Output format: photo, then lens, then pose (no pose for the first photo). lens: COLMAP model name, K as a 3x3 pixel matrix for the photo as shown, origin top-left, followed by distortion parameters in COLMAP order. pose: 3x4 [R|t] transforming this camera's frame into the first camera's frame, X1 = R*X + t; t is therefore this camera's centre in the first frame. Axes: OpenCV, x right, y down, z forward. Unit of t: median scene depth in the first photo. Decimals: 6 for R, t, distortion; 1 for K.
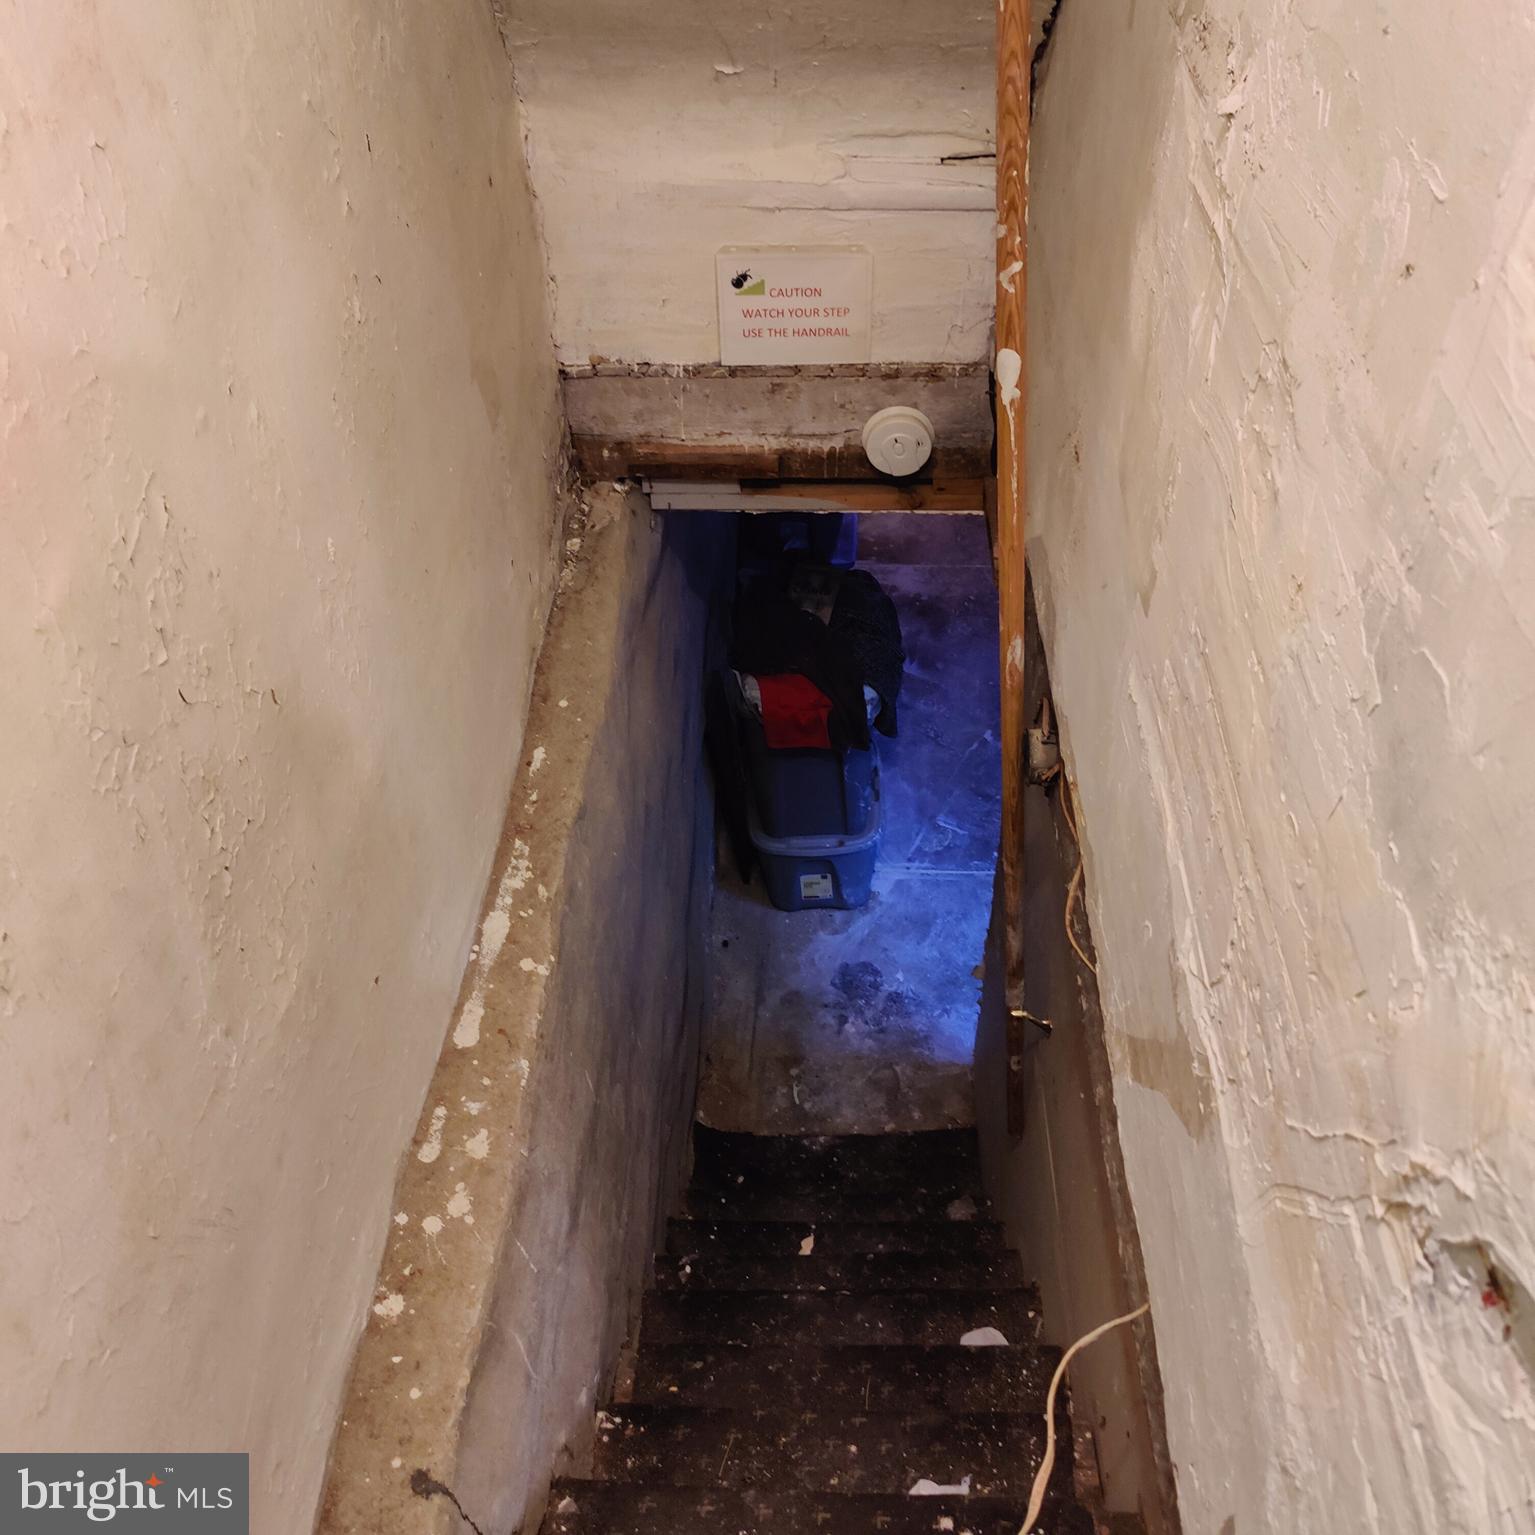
lens RADIAL K [[1414.5, 0, 780.2], [0, 1414.5, 778.9], [0, 0, 1]] dist [0.021226, 0.004124]
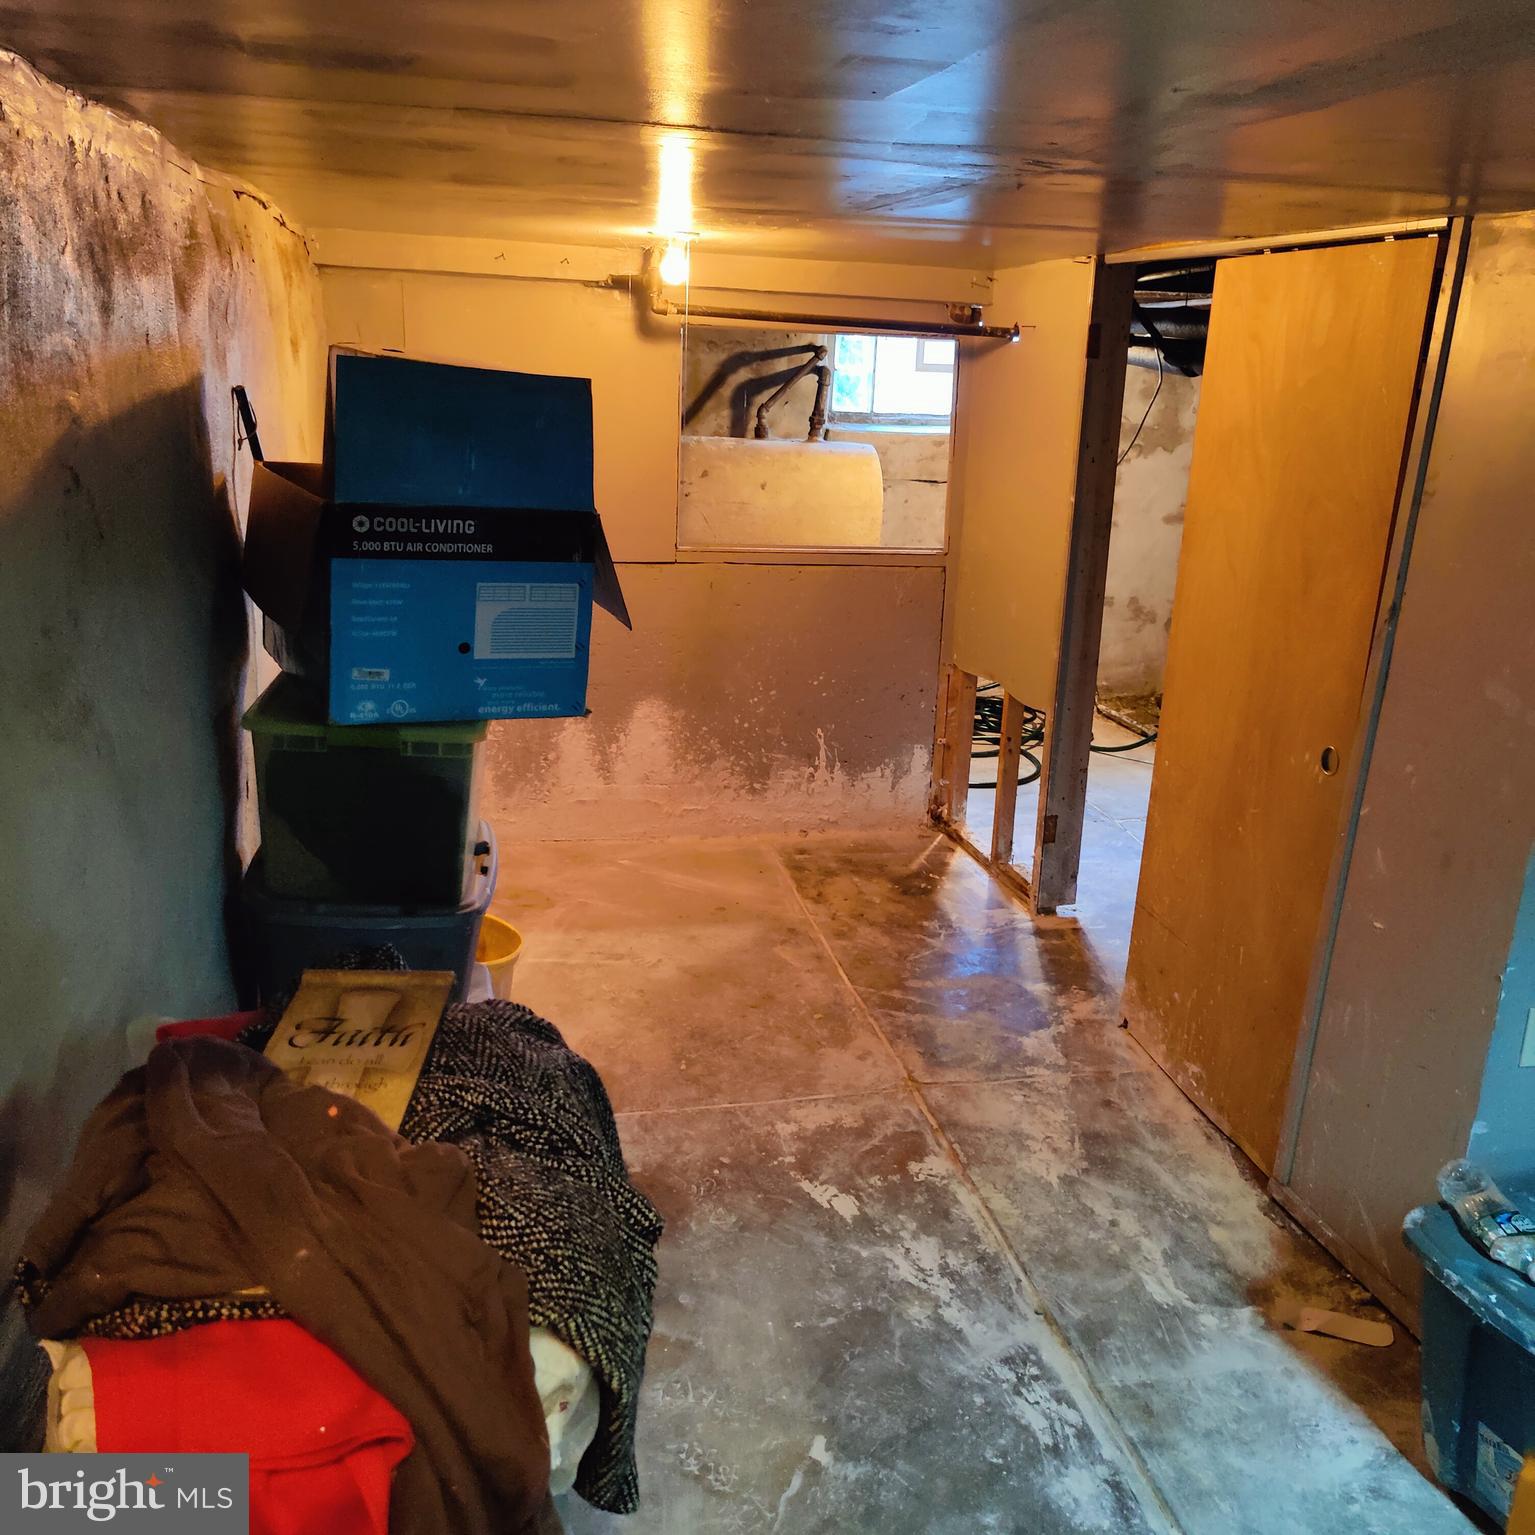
lens RADIAL K [[1414.5, 0, 780.2], [0, 1414.5, 778.9], [0, 0, 1]] dist [0.021226, 0.004124]
pose [[0.968101, -0.015956, 0.250052, 0.036678], [0.125809, 0.894003, -0.430036, -0.036576], [-0.216686, 0.447777, 0.867492, 0.668369]]
